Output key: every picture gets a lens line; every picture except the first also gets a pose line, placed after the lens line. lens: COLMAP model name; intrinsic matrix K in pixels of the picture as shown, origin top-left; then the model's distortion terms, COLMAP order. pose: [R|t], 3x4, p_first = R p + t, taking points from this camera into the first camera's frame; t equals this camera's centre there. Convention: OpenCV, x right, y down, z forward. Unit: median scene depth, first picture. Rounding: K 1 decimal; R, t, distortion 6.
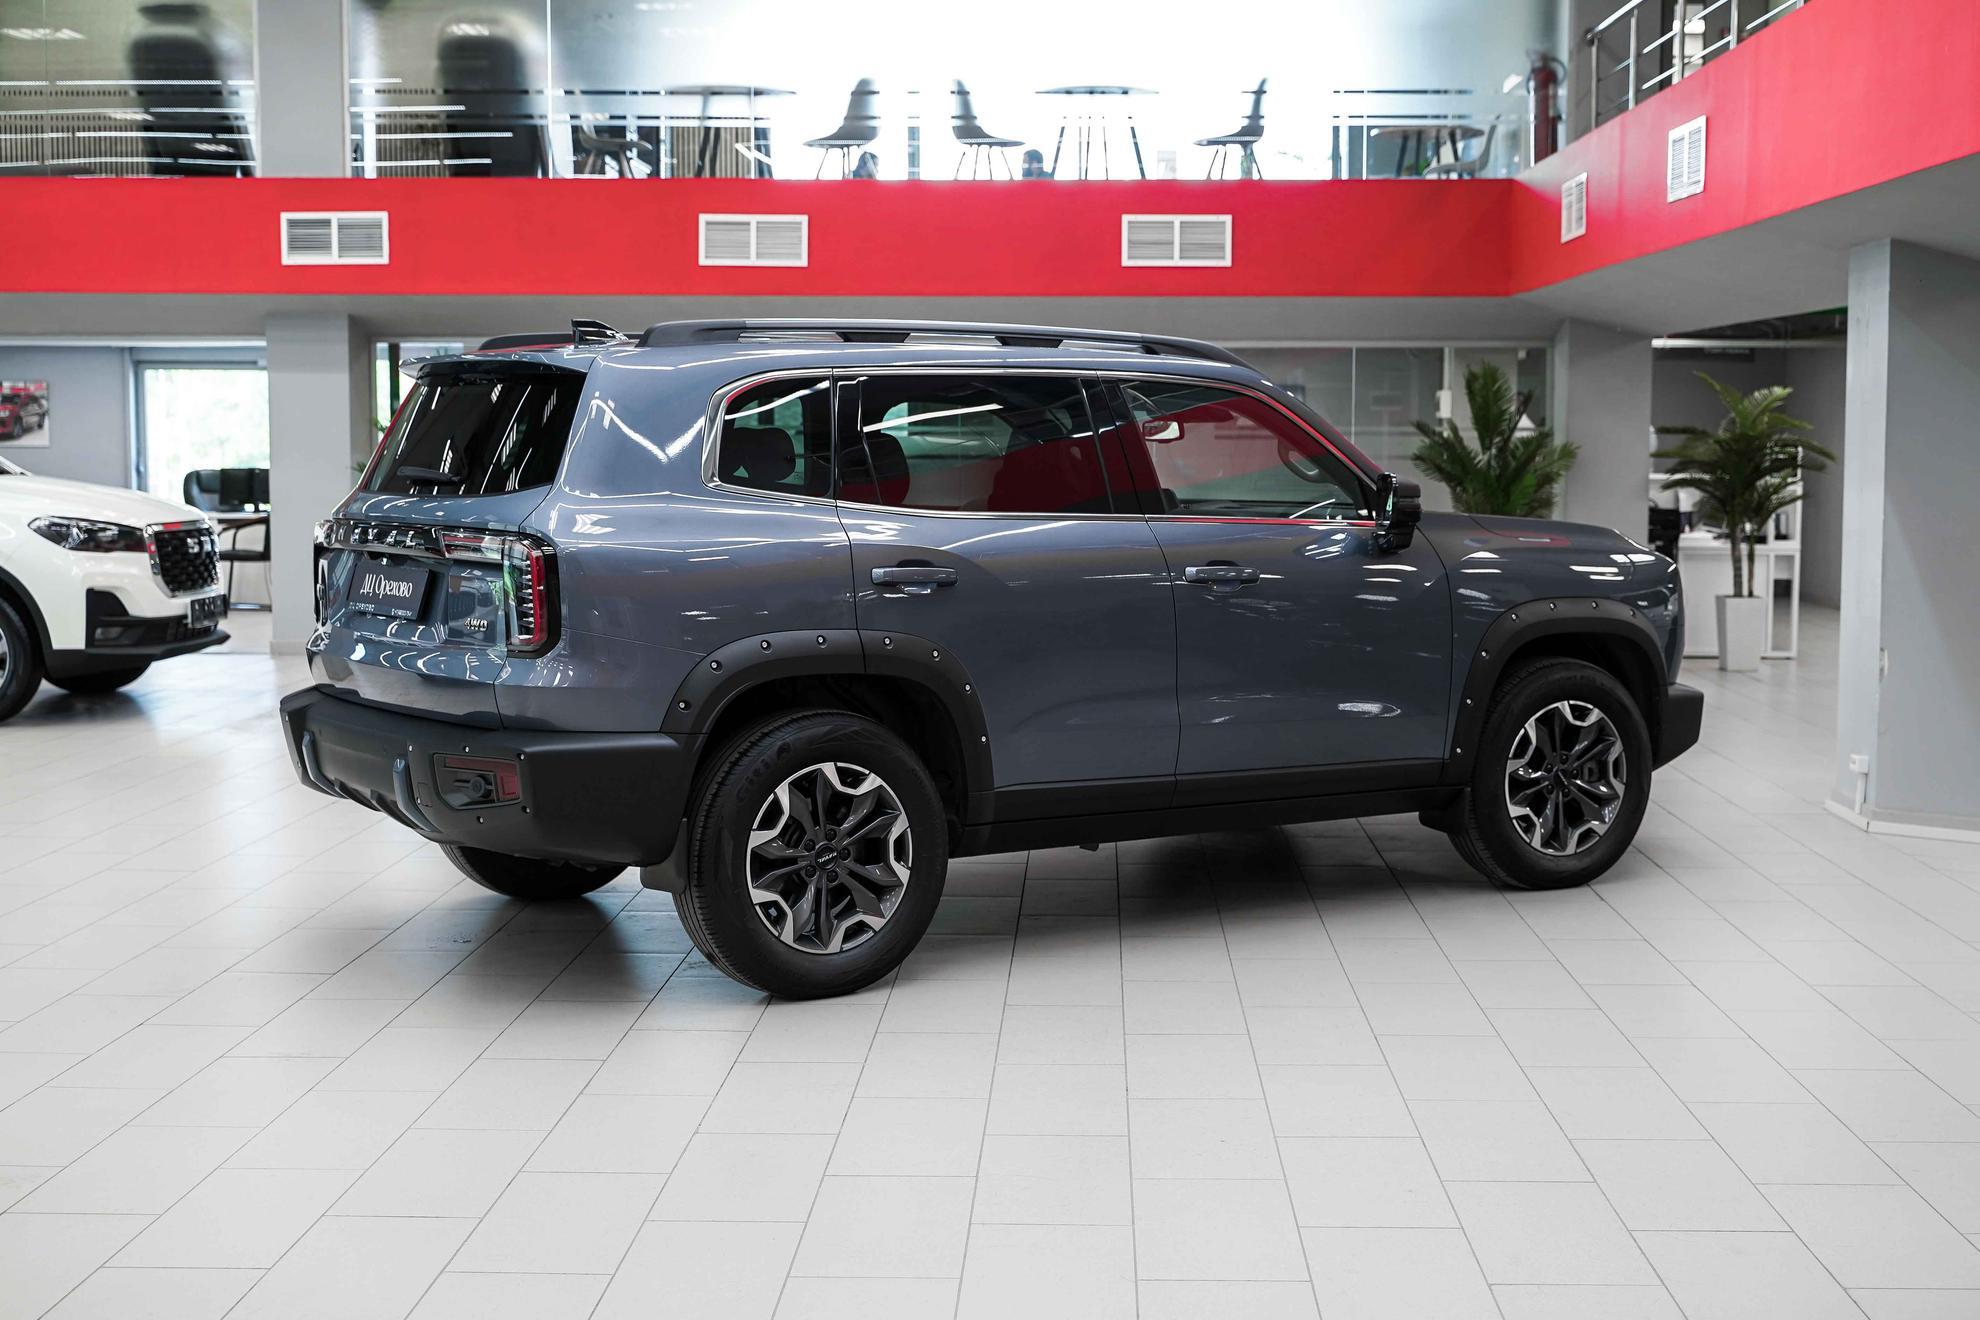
lens RADIAL K [[2585.5, 0, 995.9], [0, 2585.5, 649.5], [0, 0, 1]] dist [0.007055, -0.007357]
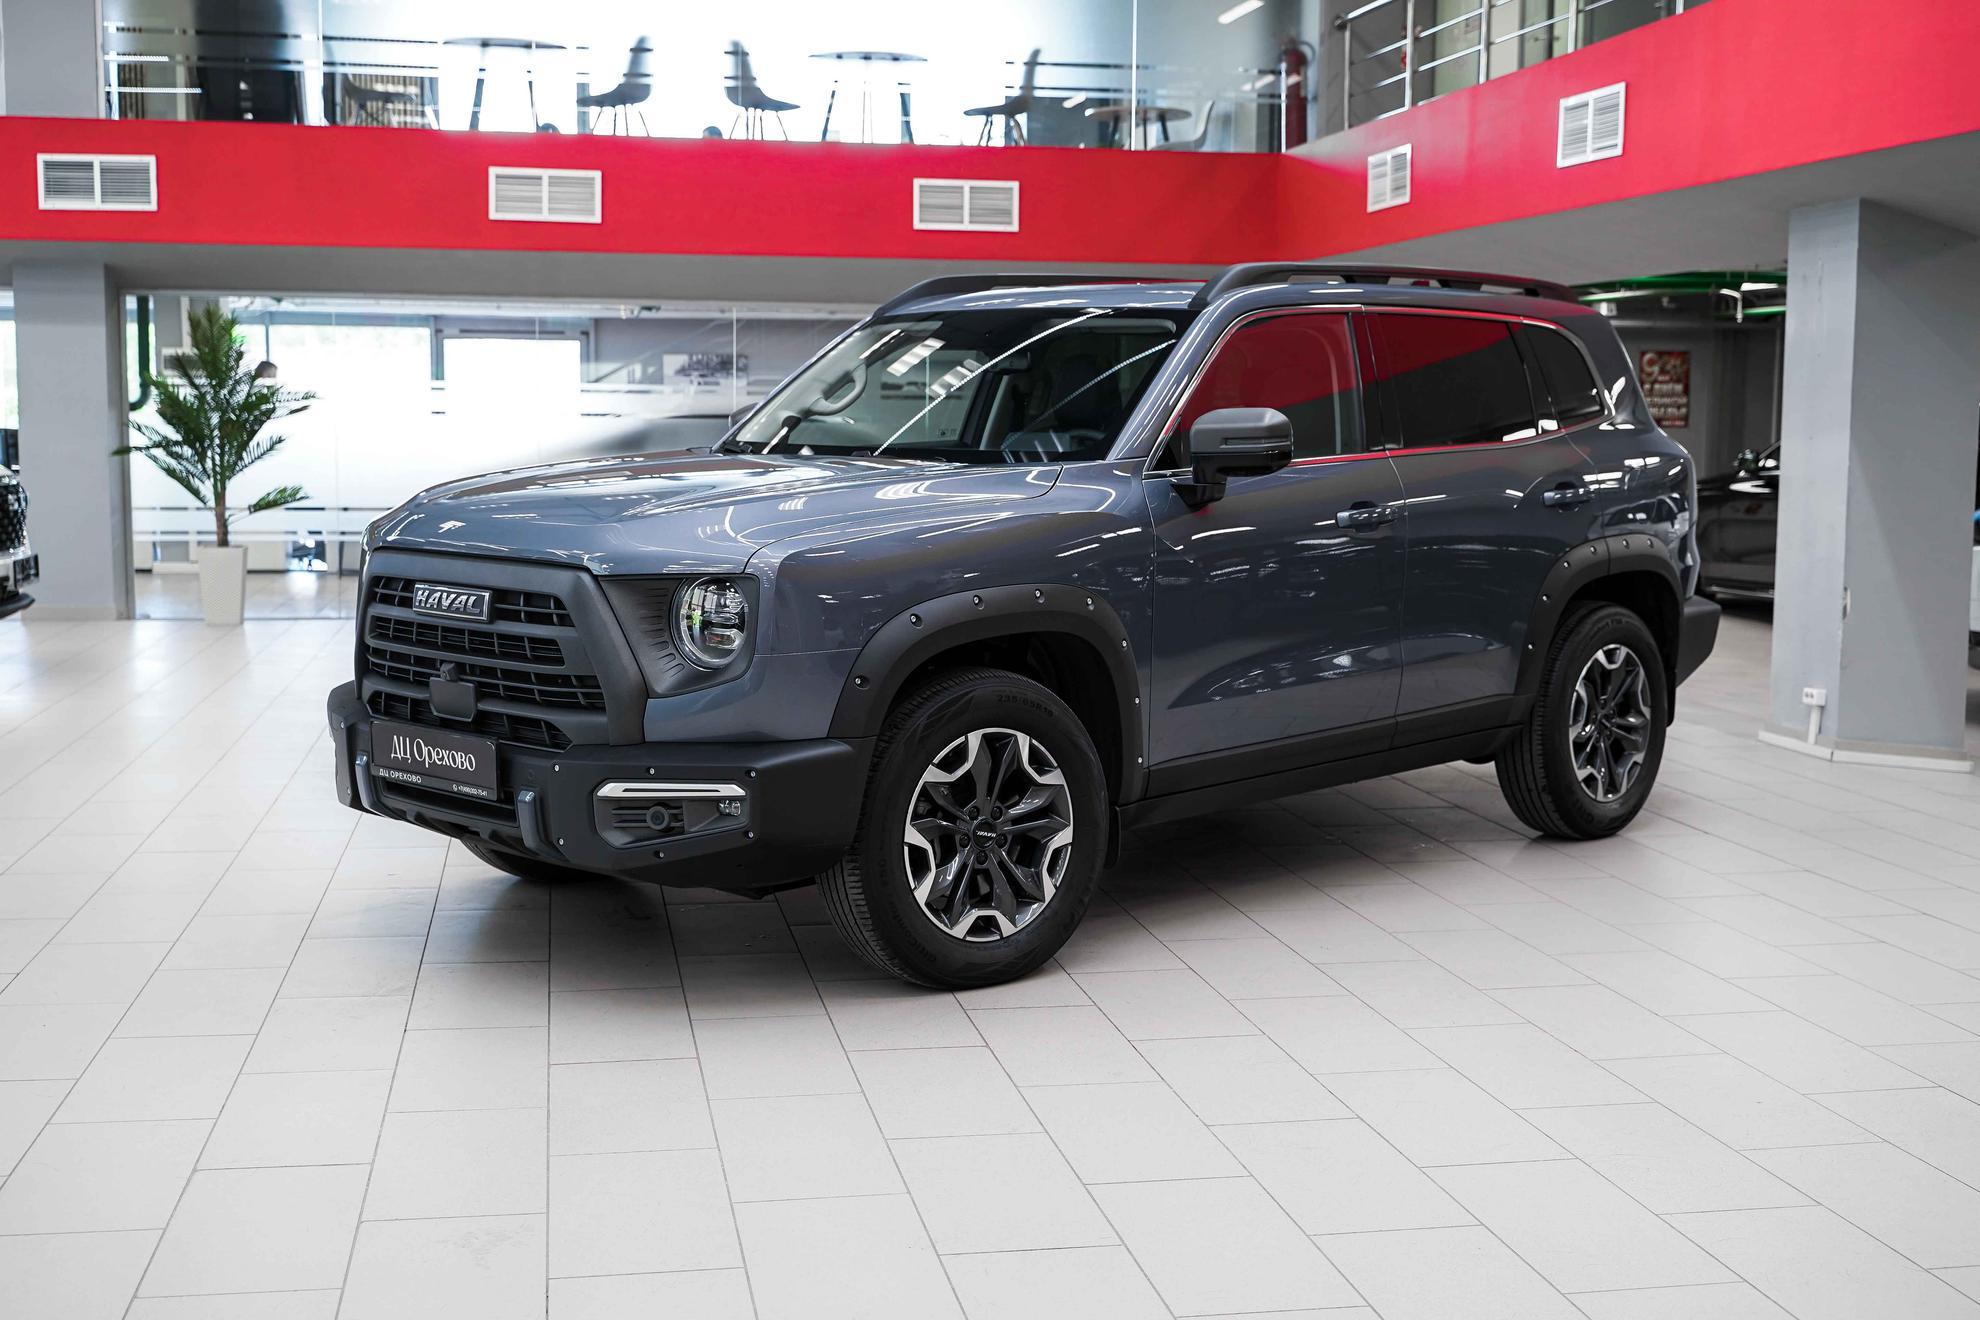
lens RADIAL K [[2367.0, 0, 986.3], [0, 2367.0, 707.1], [0, 0, 1]] dist [0.014000, -0.064337]
pose [[0.977605, -0.020666, 0.209431, -0.118565], [0.012275, 0.999072, 0.041290, 0.002196], [-0.210090, -0.037795, 0.976951, 0.069266]]
